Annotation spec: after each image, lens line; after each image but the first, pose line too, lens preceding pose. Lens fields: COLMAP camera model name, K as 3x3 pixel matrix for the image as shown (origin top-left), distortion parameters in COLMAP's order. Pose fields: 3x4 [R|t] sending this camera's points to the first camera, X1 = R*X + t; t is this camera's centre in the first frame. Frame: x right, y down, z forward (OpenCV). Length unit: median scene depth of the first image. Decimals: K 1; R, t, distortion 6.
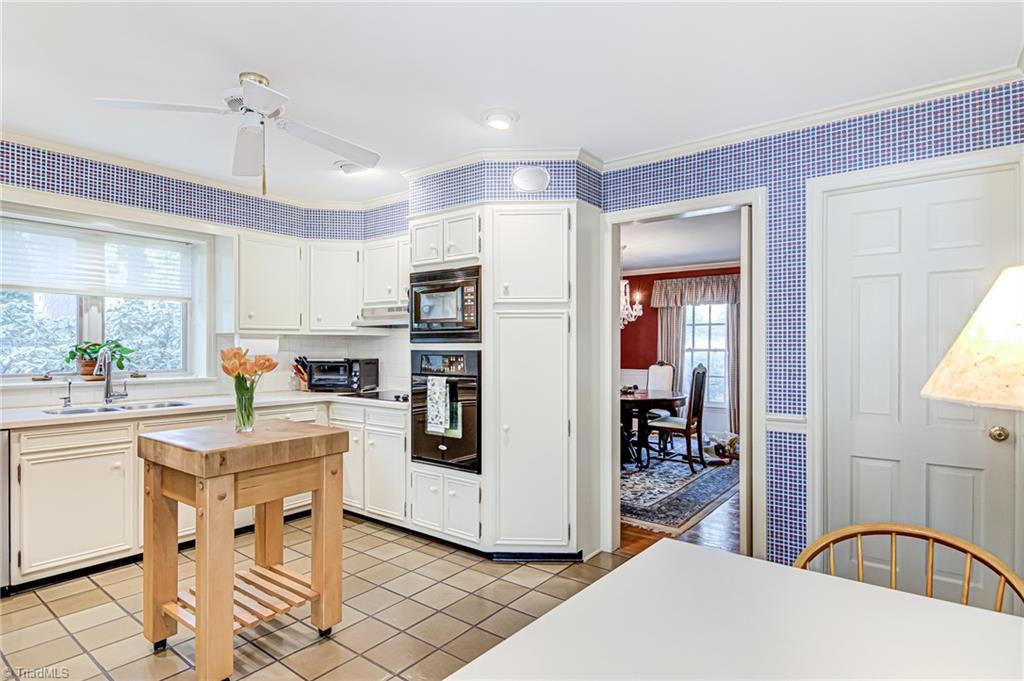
lens RADIAL K [[535.2, 0, 509.0], [0, 535.2, 343.9], [0, 0, 1]] dist [0.012573, -0.012083]
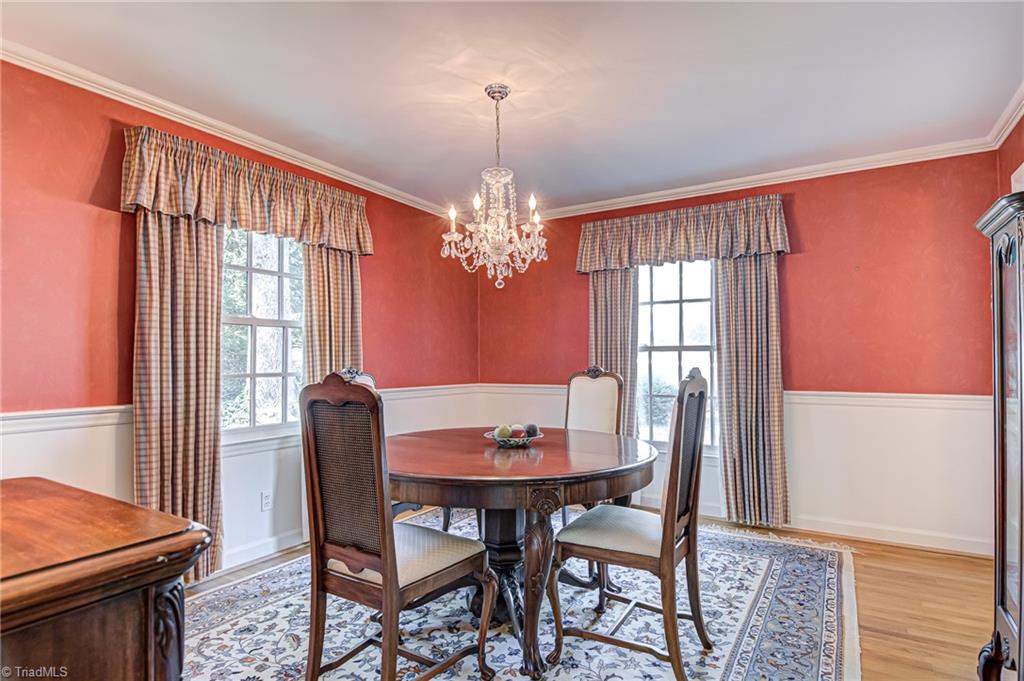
lens RADIAL K [[535.2, 0, 513.8], [0, 535.2, 348.6], [0, 0, 1]] dist [0.012573, -0.012083]
pose [[0.993122, -0.006235, 0.116920, 0.147991], [0.008267, 0.999823, -0.016906, 0.021032], [-0.116794, 0.017756, 0.992997, 0.501886]]
